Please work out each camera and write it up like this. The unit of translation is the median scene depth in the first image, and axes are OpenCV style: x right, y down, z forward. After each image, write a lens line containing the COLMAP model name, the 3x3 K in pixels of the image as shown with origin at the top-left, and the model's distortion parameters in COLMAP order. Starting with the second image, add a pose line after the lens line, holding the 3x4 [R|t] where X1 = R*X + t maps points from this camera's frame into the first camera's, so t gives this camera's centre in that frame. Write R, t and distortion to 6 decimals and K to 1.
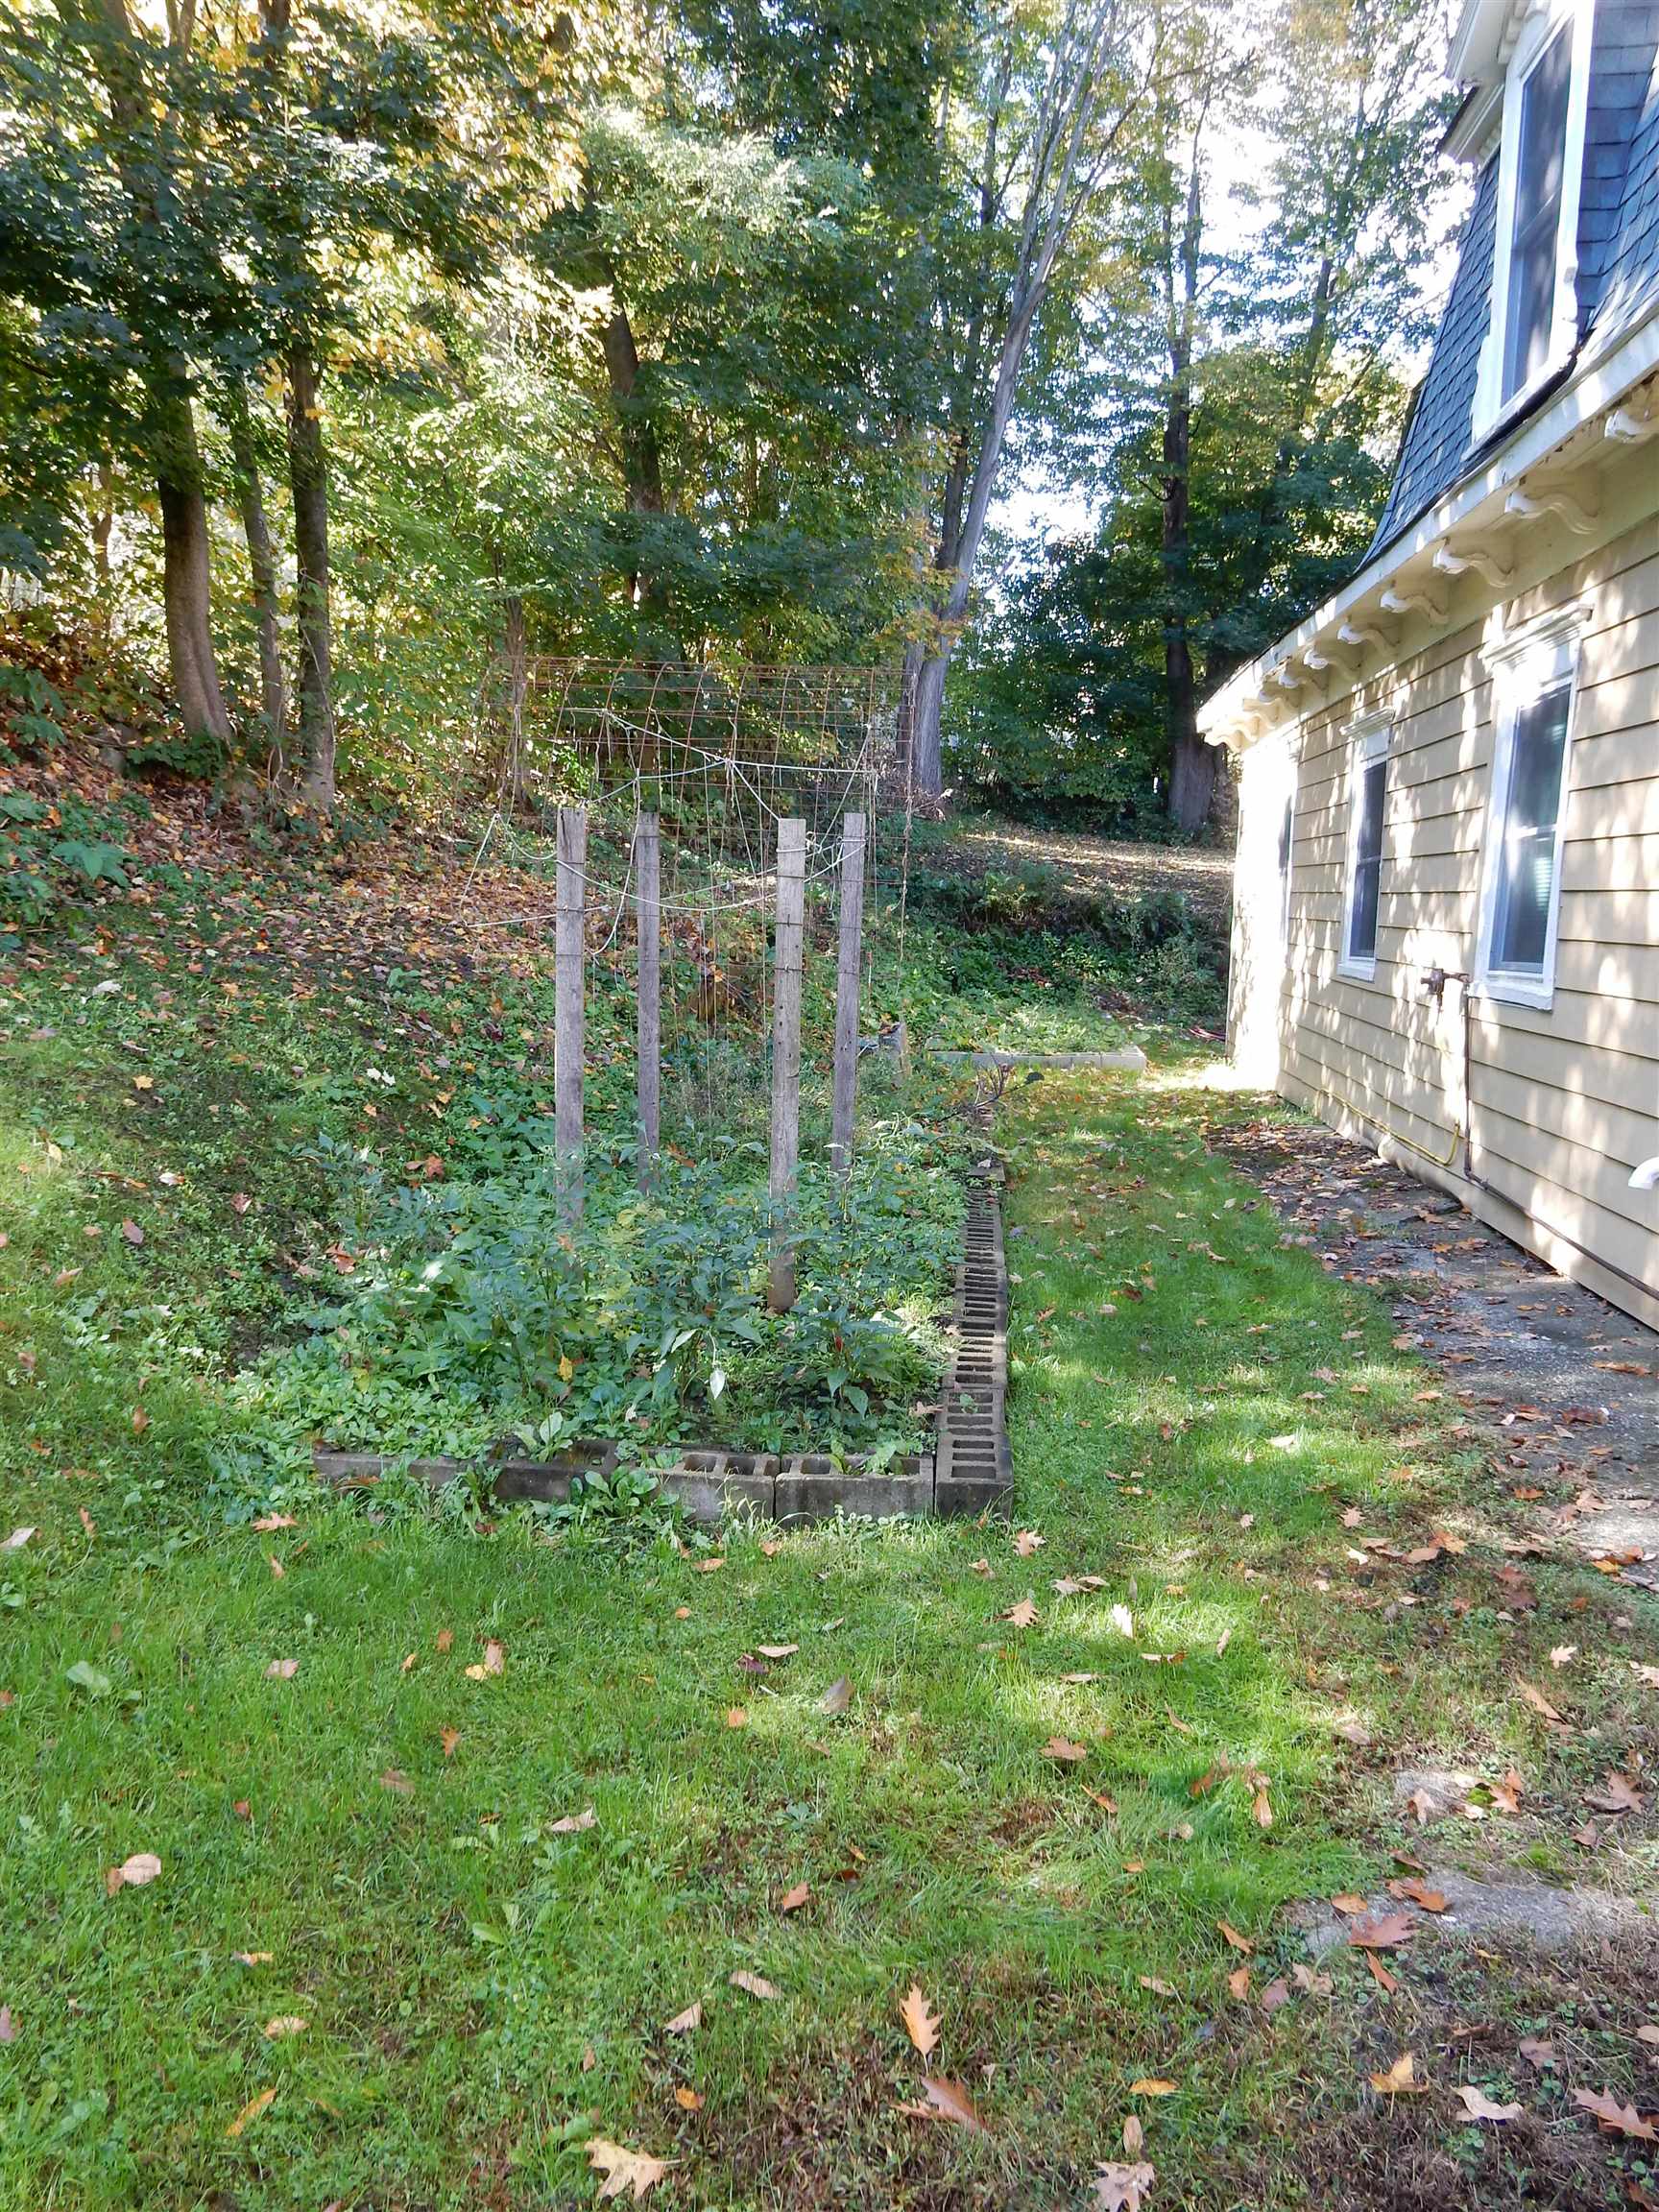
lens RADIAL K [[1608.5, 0, 848.4], [0, 1608.5, 1118.4], [0, 0, 1]] dist [0.002014, -0.002526]
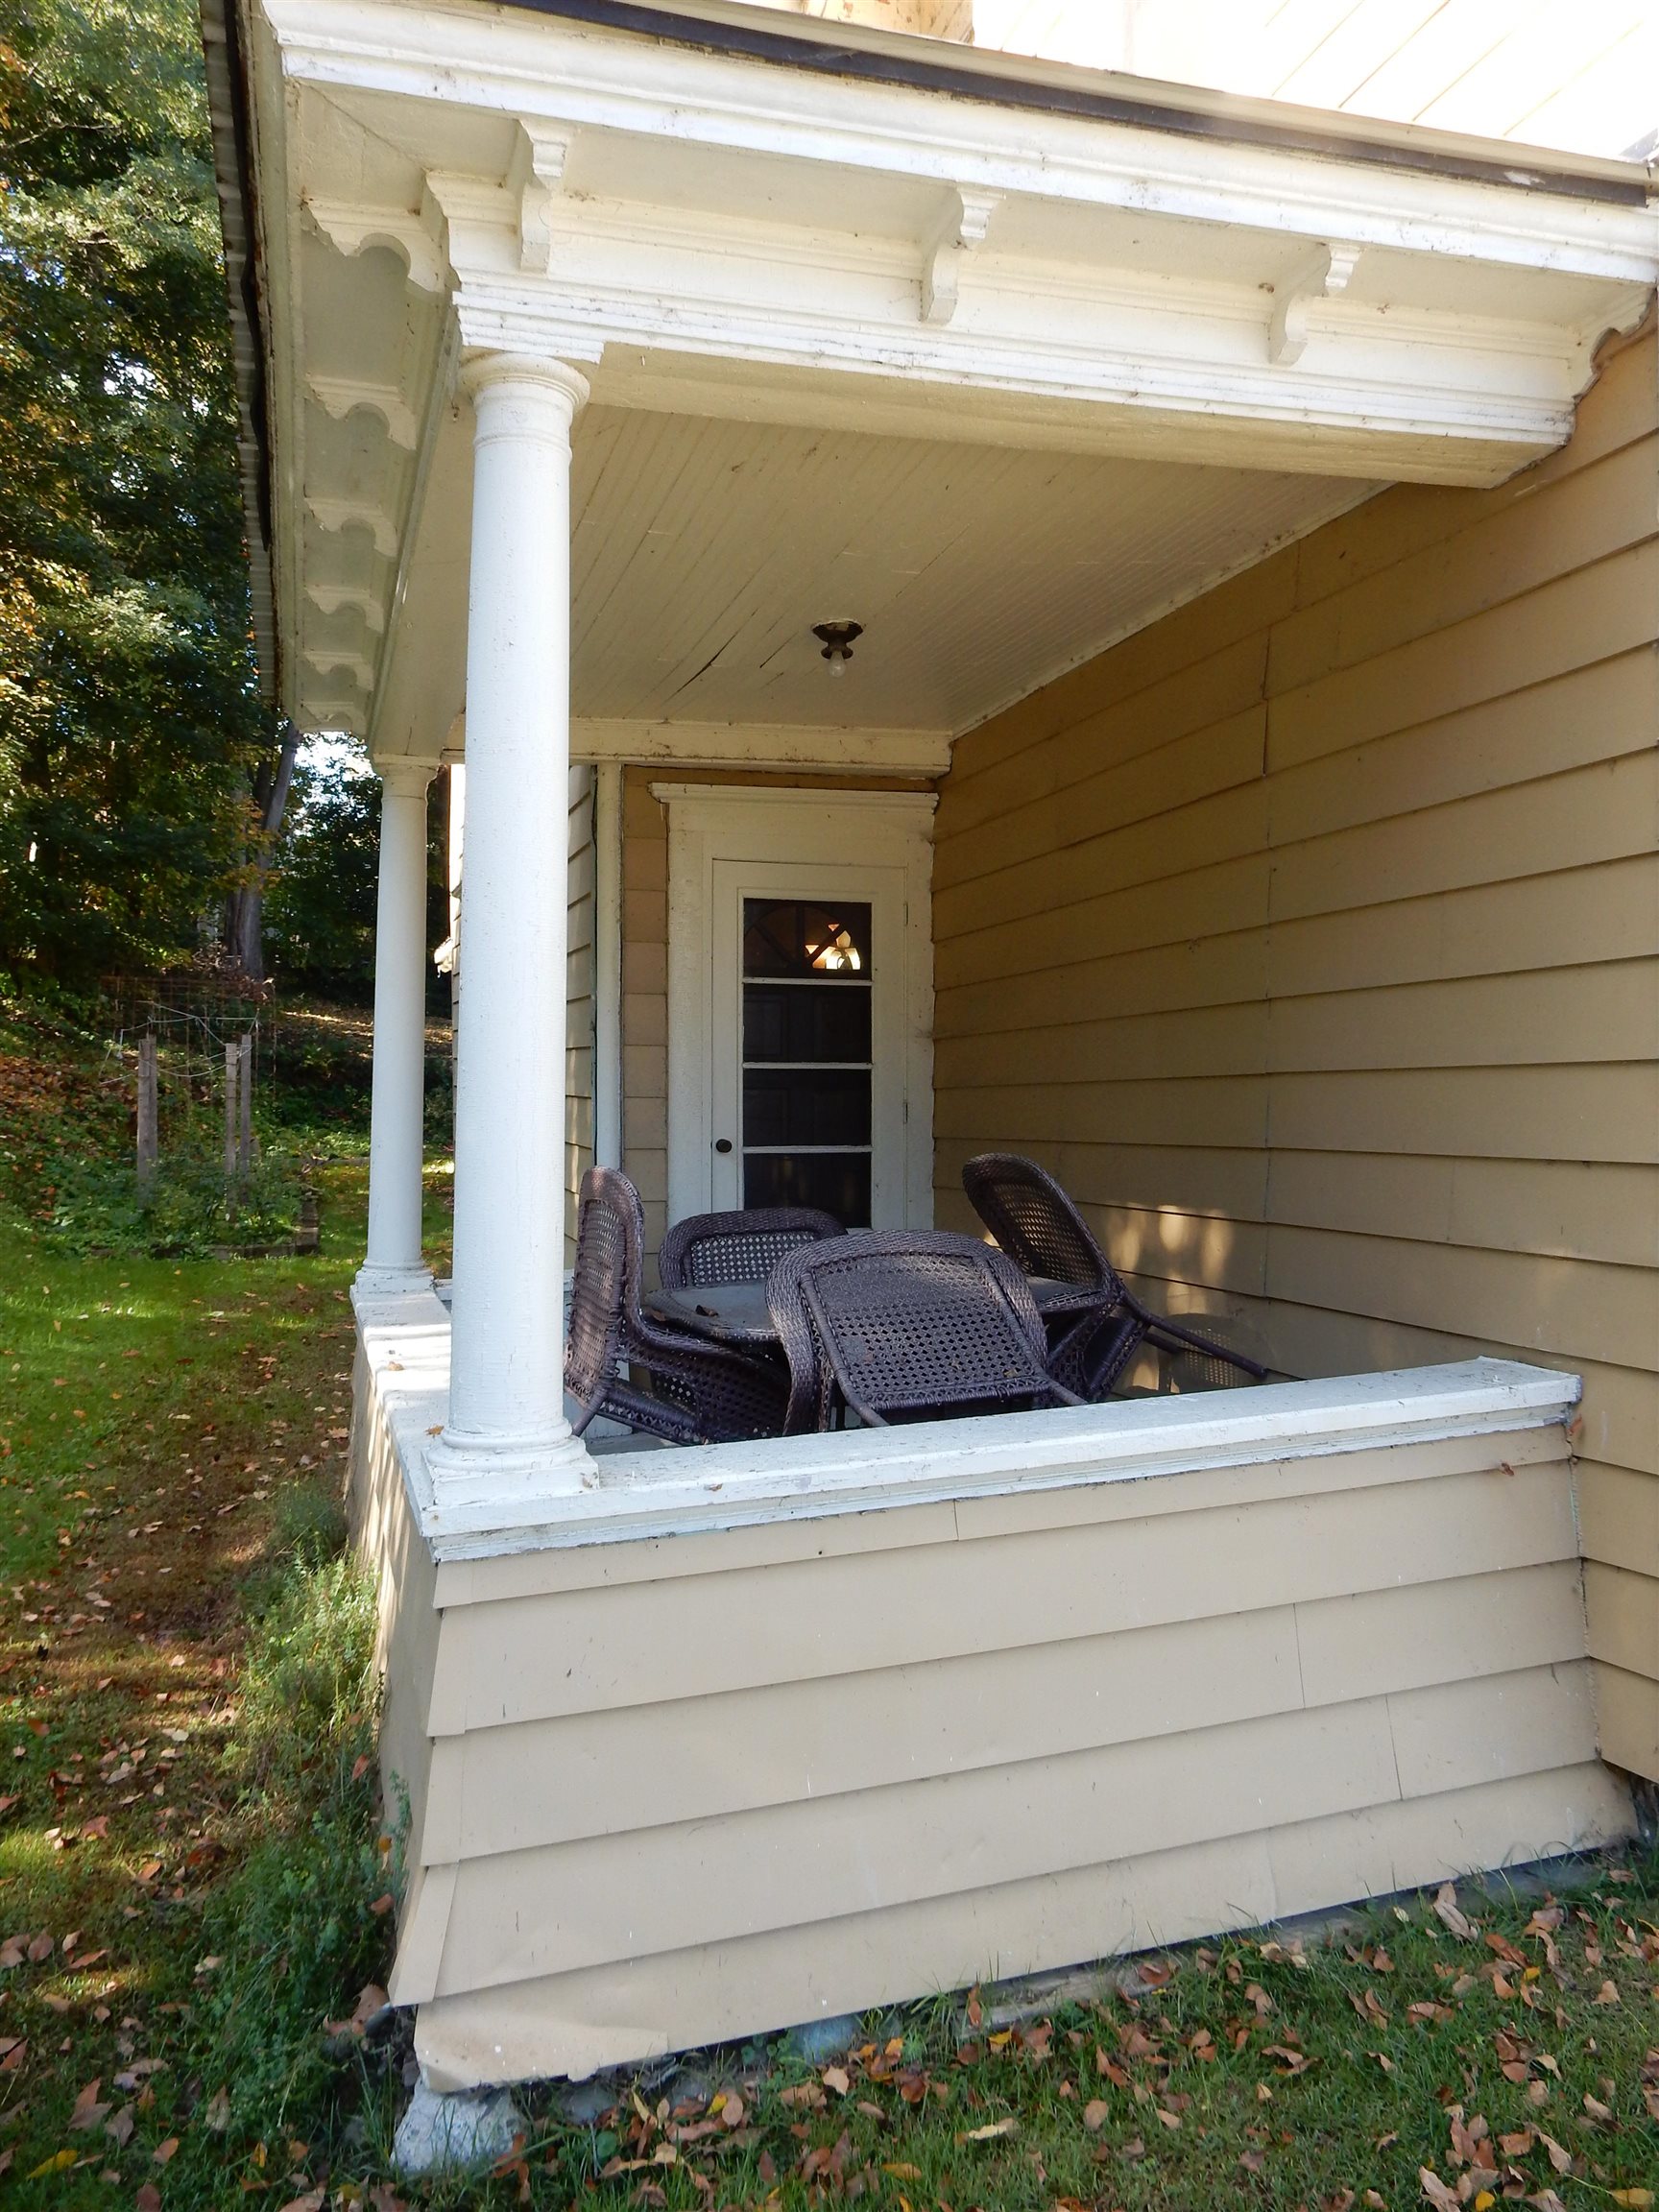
lens RADIAL K [[1598.1, 0, 824.9], [0, 1598.1, 1075.2], [0, 0, 1]] dist [-0.000490, -0.000232]
pose [[0.920557, -0.020492, 0.390071, -0.118099], [0.067254, 0.992025, -0.106602, 0.159794], [-0.384776, 0.124367, 0.914593, -1.331376]]
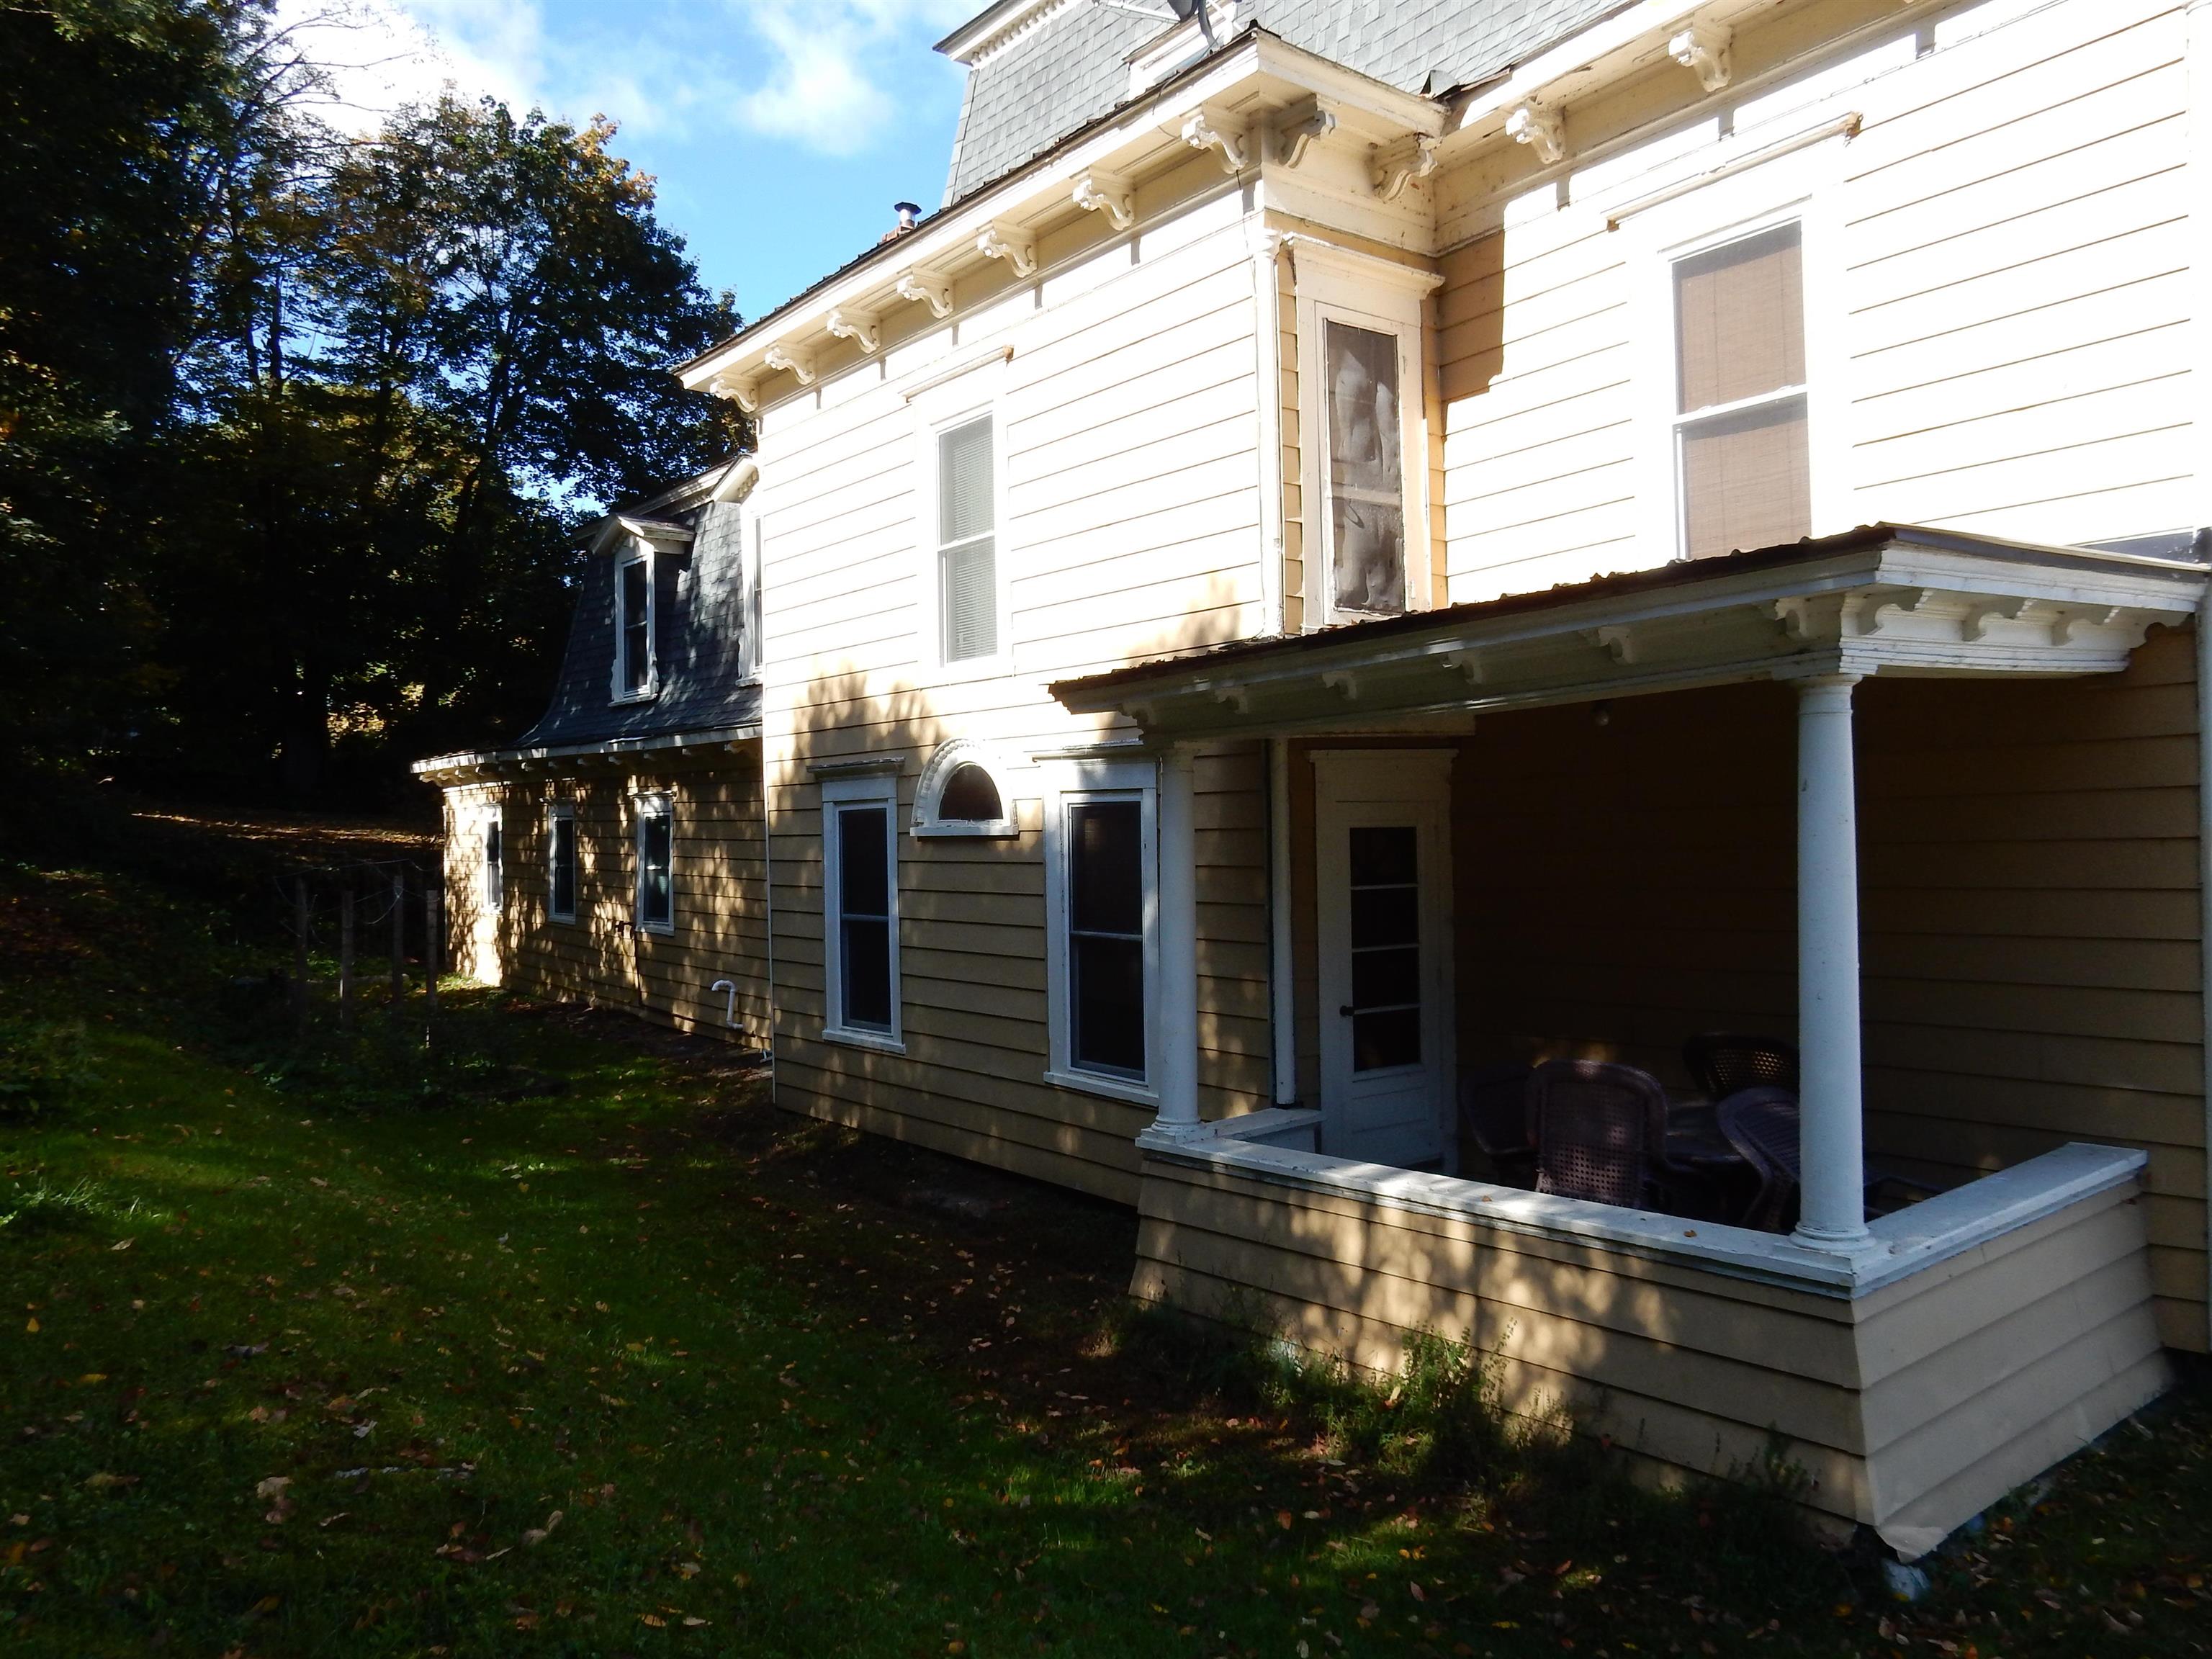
lens RADIAL K [[1608.5, 0, 1106.0], [0, 1608.5, 829.5], [0, 0, 1]] dist [0.002014, -0.002526]
pose [[0.733995, -0.026748, 0.678628, -0.739965], [0.111078, 0.990497, -0.081100, 0.047514], [-0.670010, 0.134907, 0.729991, -1.275790]]
